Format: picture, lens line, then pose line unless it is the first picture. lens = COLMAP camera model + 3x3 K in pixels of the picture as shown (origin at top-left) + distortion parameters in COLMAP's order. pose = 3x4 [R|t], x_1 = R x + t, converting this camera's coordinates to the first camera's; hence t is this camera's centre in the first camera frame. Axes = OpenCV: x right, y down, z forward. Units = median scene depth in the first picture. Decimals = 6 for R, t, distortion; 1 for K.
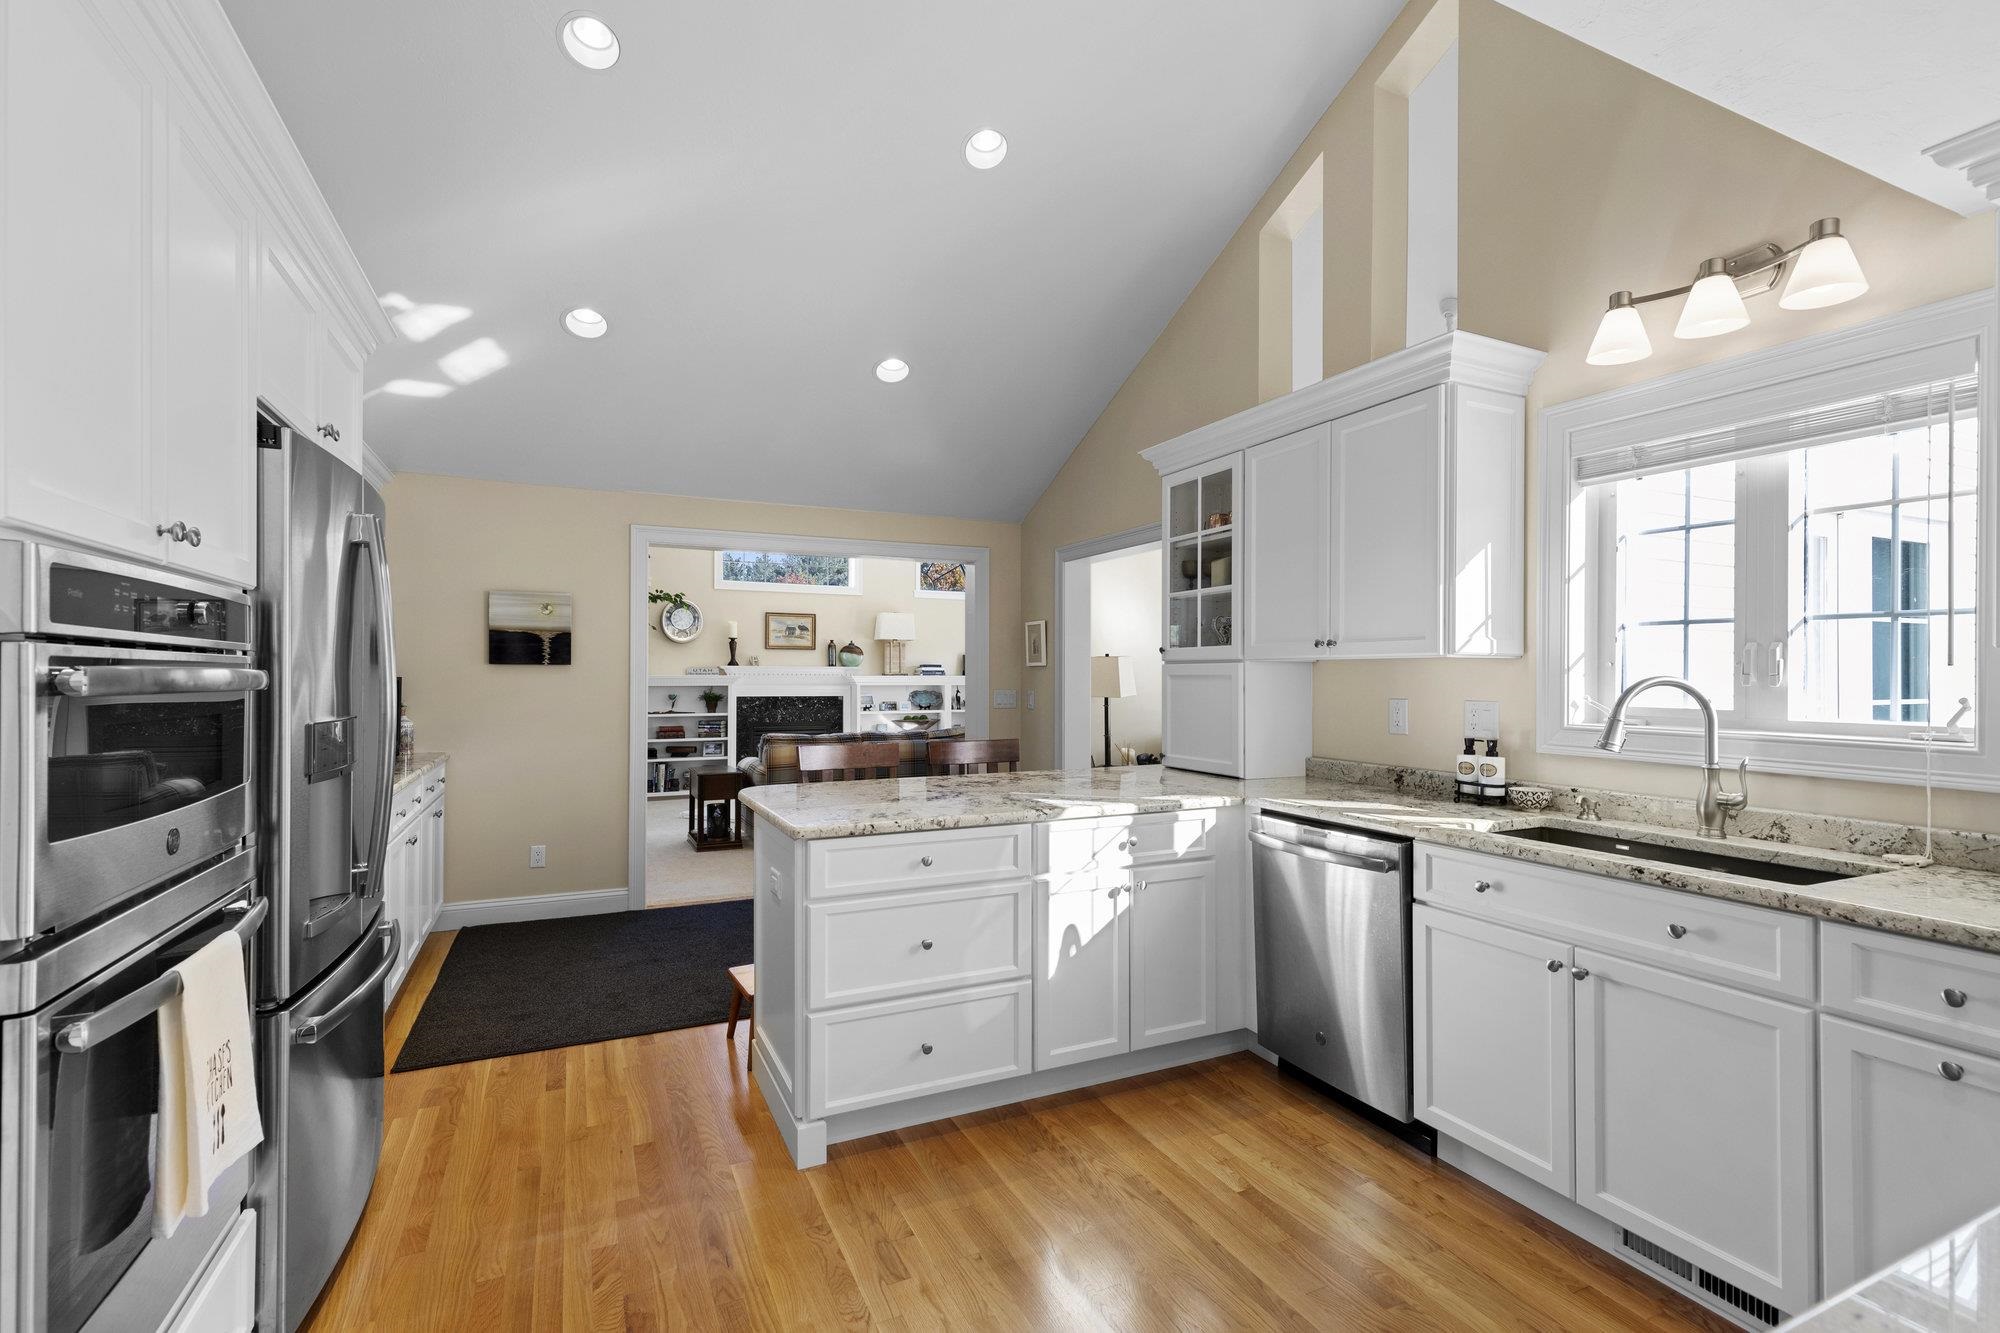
lens RADIAL K [[925.7, 0, 1008.3], [0, 925.7, 670.6], [0, 0, 1]] dist [0.002199, 0.000478]
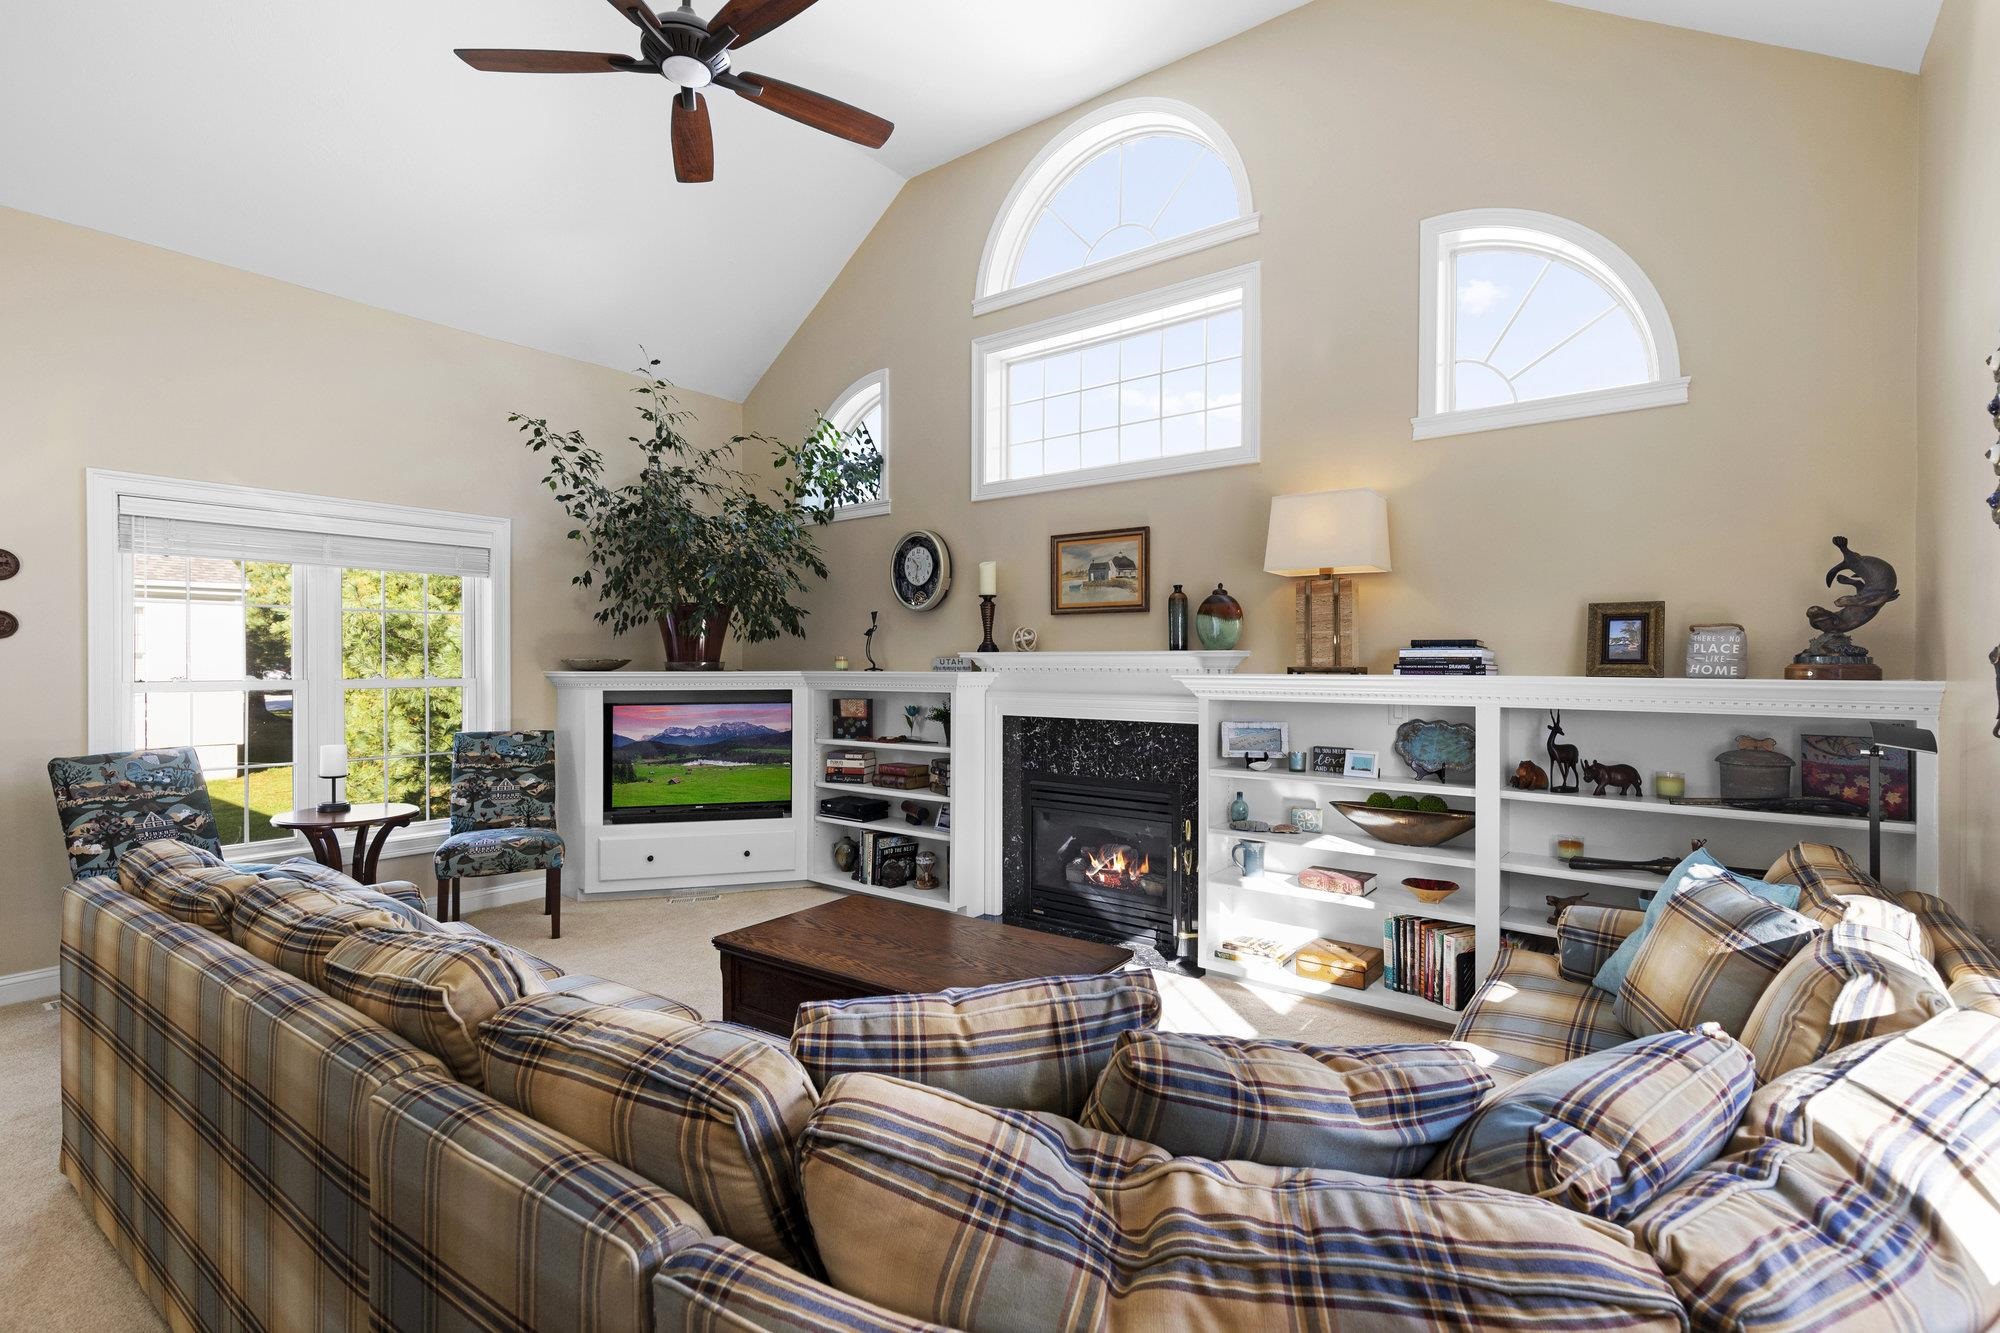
lens RADIAL K [[925.7, 0, 1008.3], [0, 925.7, 670.6], [0, 0, 1]] dist [0.002199, 0.000478]
pose [[0.459482, 0.005685, -0.888169, 0.136377], [0.004188, 0.999955, 0.008567, 0.000366], [0.888177, -0.007656, 0.459437, 0.755000]]
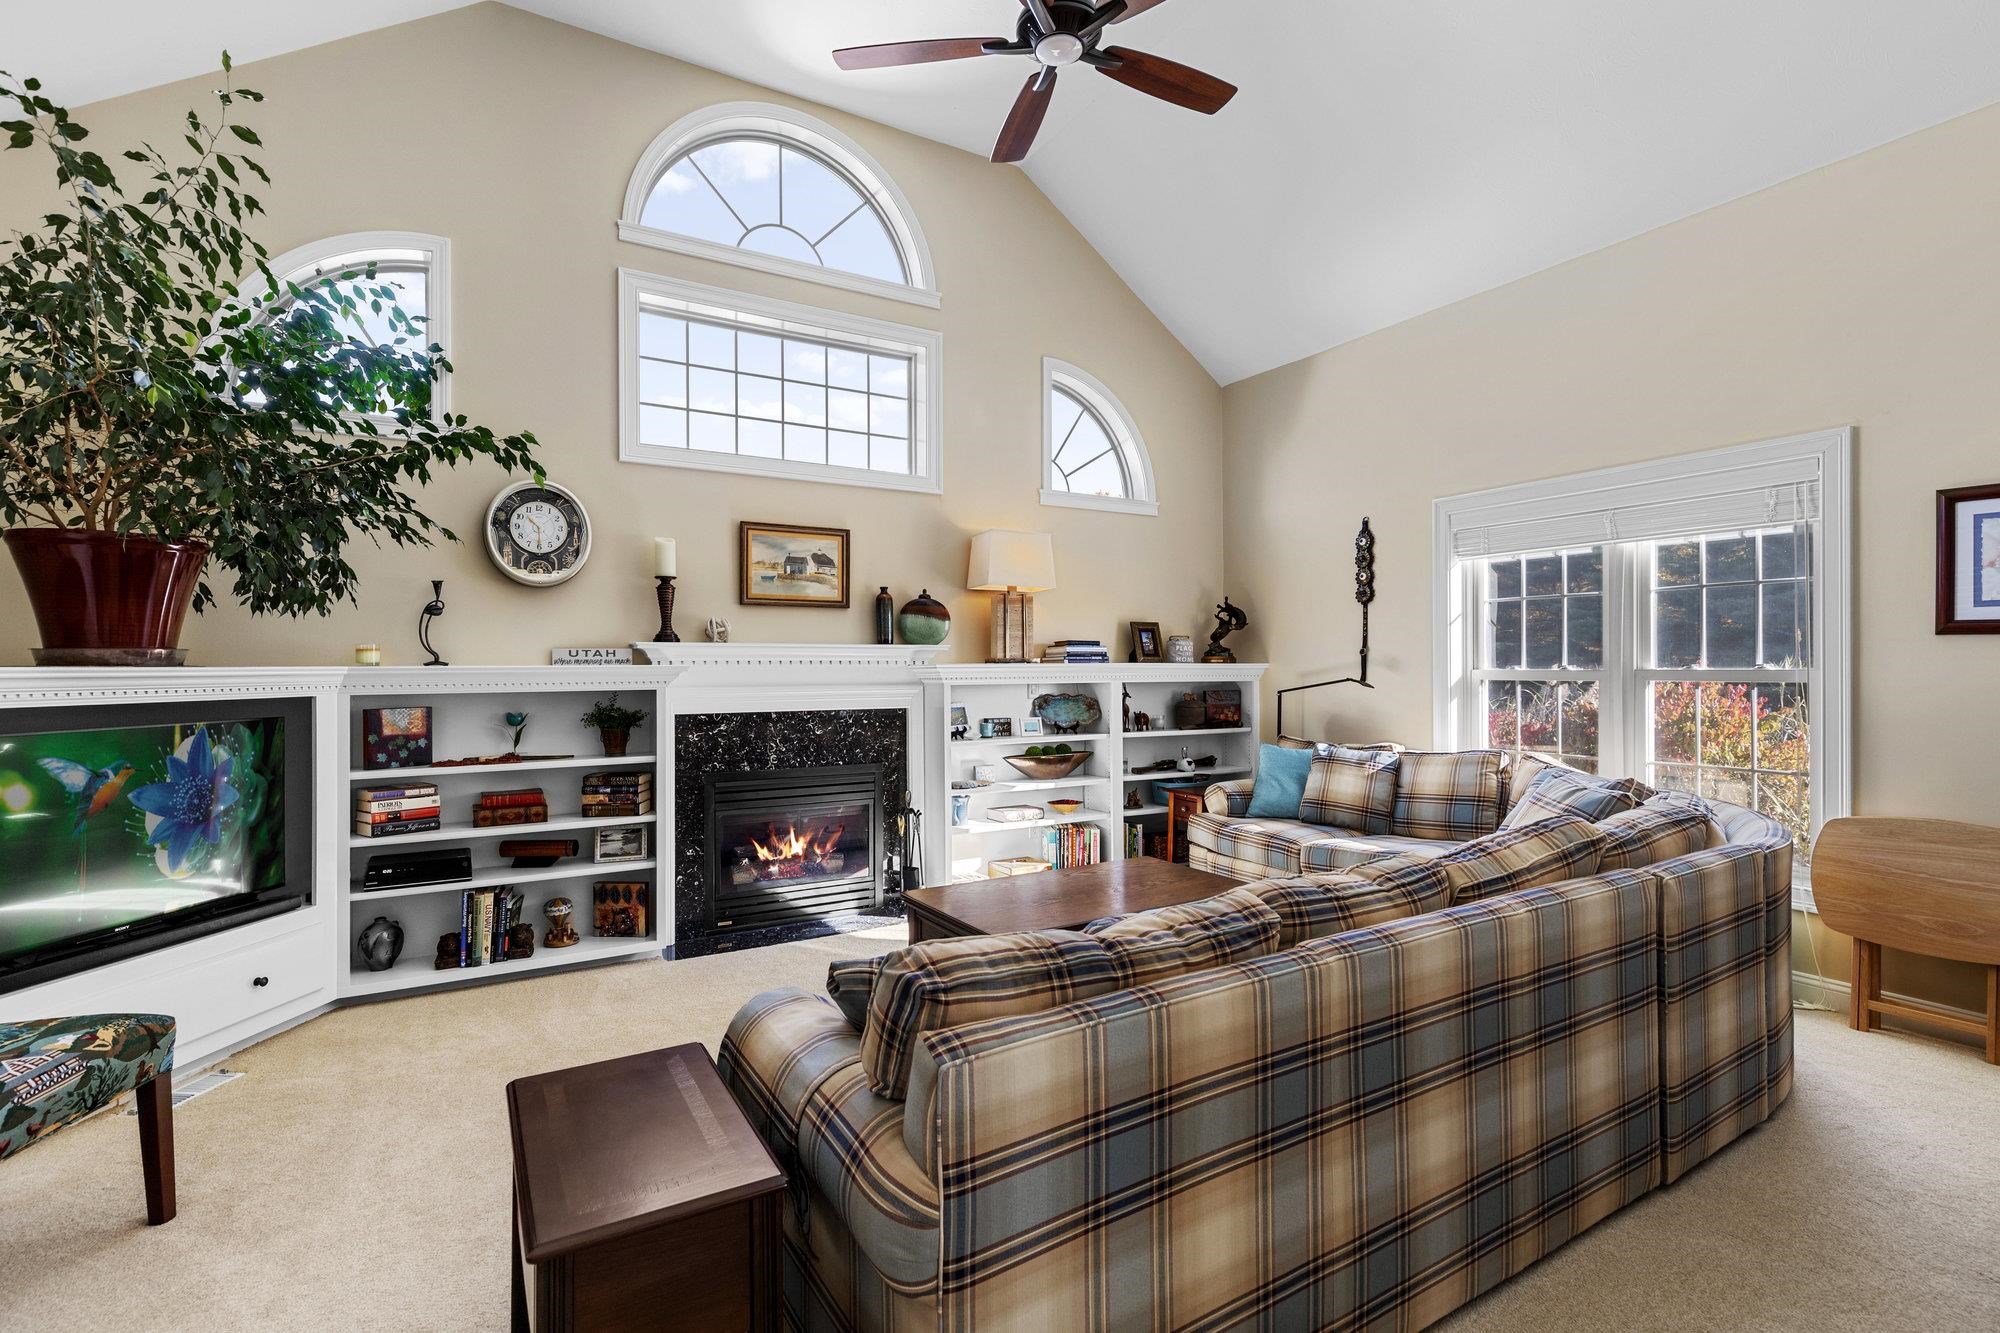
lens RADIAL K [[925.7, 0, 1008.3], [0, 925.7, 670.6], [0, 0, 1]] dist [0.002199, 0.000478]
pose [[0.994810, -0.007104, 0.101503, -0.177751], [0.006254, 0.999943, 0.008689, 0.004793], [-0.101559, -0.008009, 0.994797, 0.541642]]
